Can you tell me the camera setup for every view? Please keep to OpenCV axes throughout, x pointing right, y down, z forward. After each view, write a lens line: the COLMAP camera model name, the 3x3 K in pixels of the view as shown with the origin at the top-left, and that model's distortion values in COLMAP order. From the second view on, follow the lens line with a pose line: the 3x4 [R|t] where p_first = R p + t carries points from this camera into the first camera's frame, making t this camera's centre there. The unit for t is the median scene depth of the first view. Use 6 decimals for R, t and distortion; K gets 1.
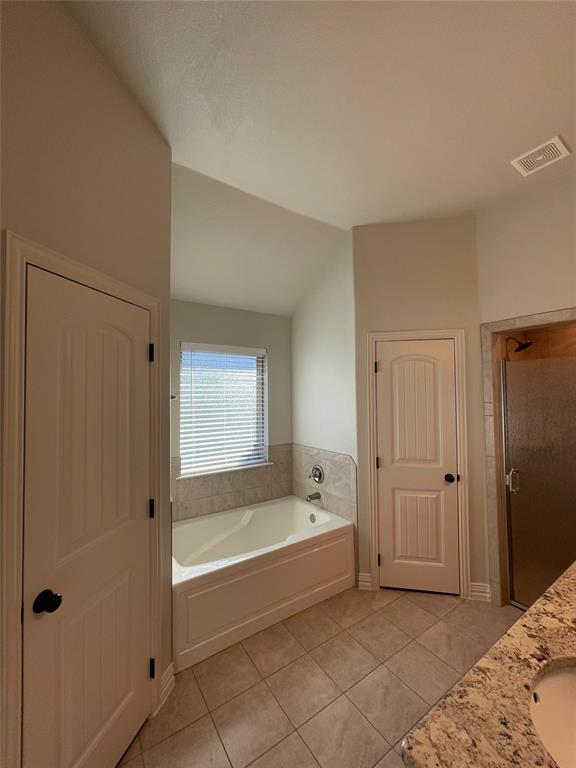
lens RADIAL K [[309.8, 0, 288.0], [0, 309.8, 384.0], [0, 0, 1]] dist [-0.001397, 0.000127]
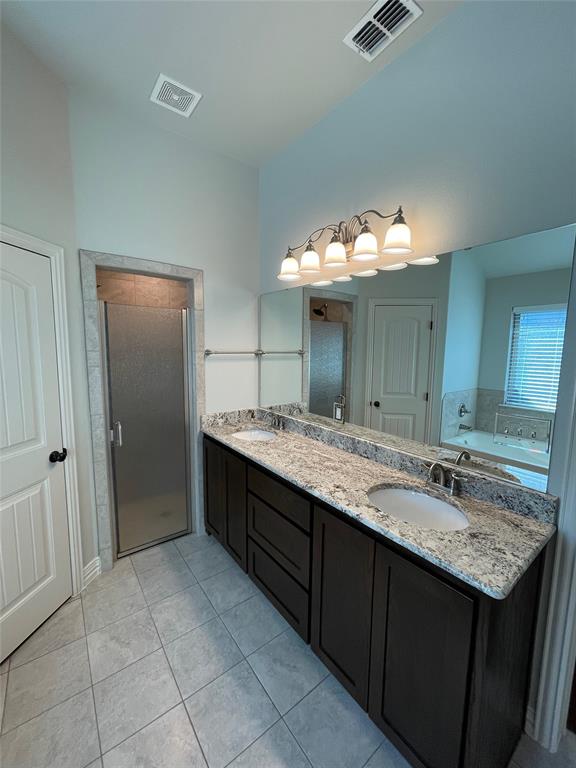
lens RADIAL K [[309.8, 0, 288.0], [0, 309.8, 384.0], [0, 0, 1]] dist [-0.001397, 0.000127]
pose [[-0.064909, -0.110124, 0.991796, -0.211953], [-0.041630, 0.993326, 0.107569, 0.035829], [-0.997022, -0.034307, -0.069060, 0.528446]]
